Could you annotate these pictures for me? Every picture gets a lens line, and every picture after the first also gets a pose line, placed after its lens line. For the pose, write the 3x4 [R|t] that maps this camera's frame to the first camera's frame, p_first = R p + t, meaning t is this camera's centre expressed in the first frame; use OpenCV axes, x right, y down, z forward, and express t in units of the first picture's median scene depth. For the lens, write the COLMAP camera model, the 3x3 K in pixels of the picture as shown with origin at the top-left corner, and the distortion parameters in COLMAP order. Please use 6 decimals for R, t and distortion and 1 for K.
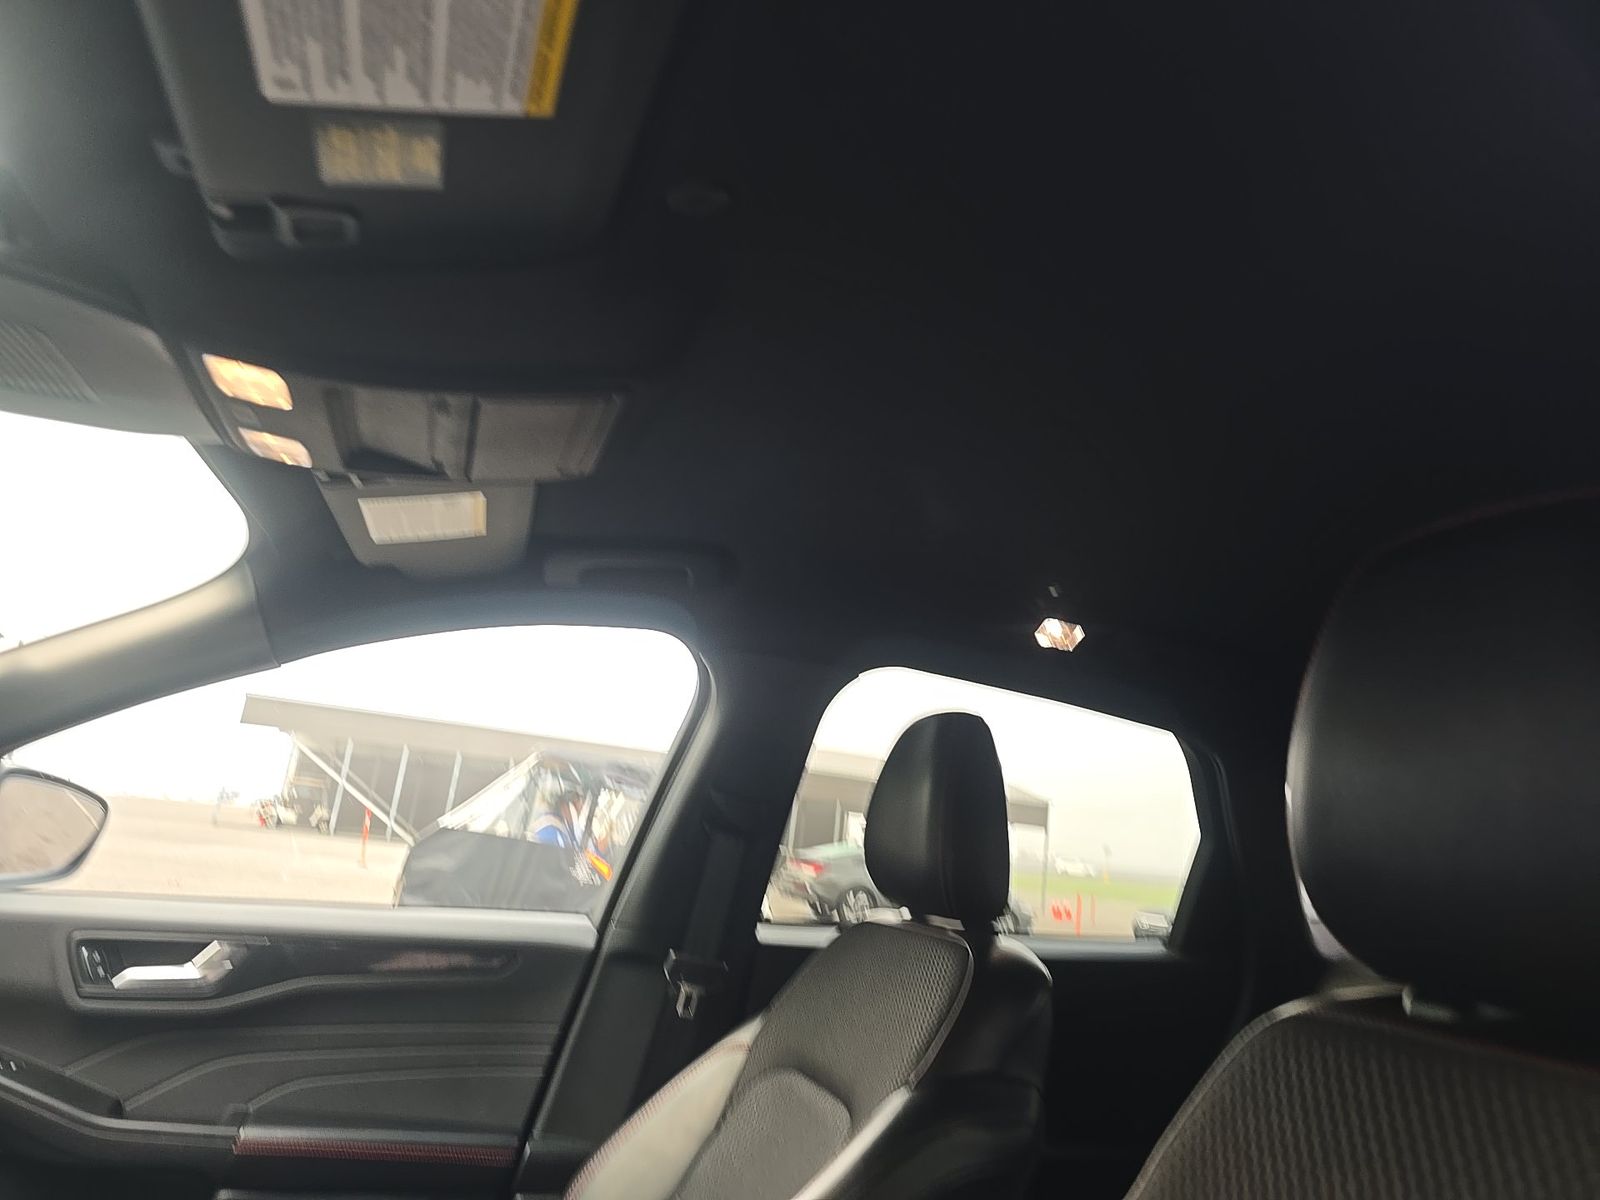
lens RADIAL K [[1057.8, 0, 821.1], [0, 1057.8, 648.3], [0, 0, 1]] dist [0.006271, 0.001327]
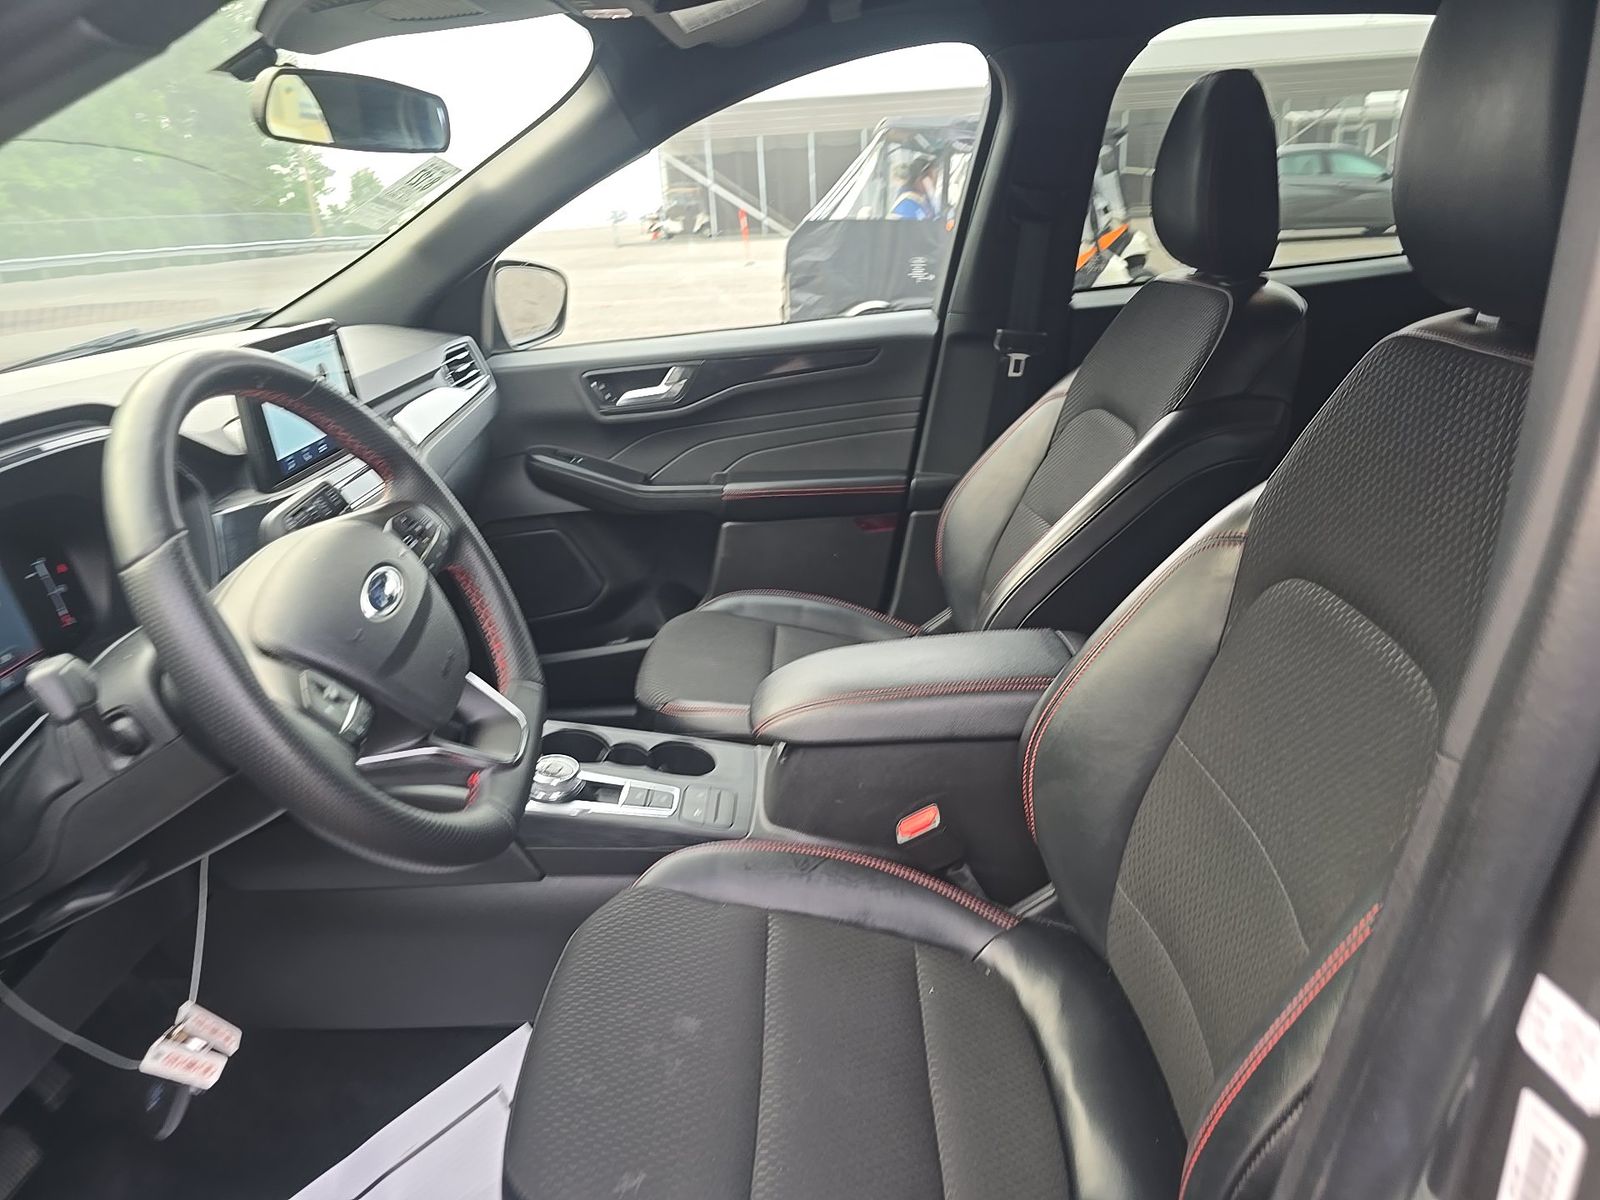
lens RADIAL K [[1071.0, 0, 800.0], [0, 1071.0, 600.0], [0, 0, 1]] dist [0.001706, 0.000177]
pose [[0.924050, -0.042161, -0.379938, 0.100619], [0.233603, 0.849008, 0.473935, -0.085385], [0.302589, -0.526695, 0.794375, -0.214441]]
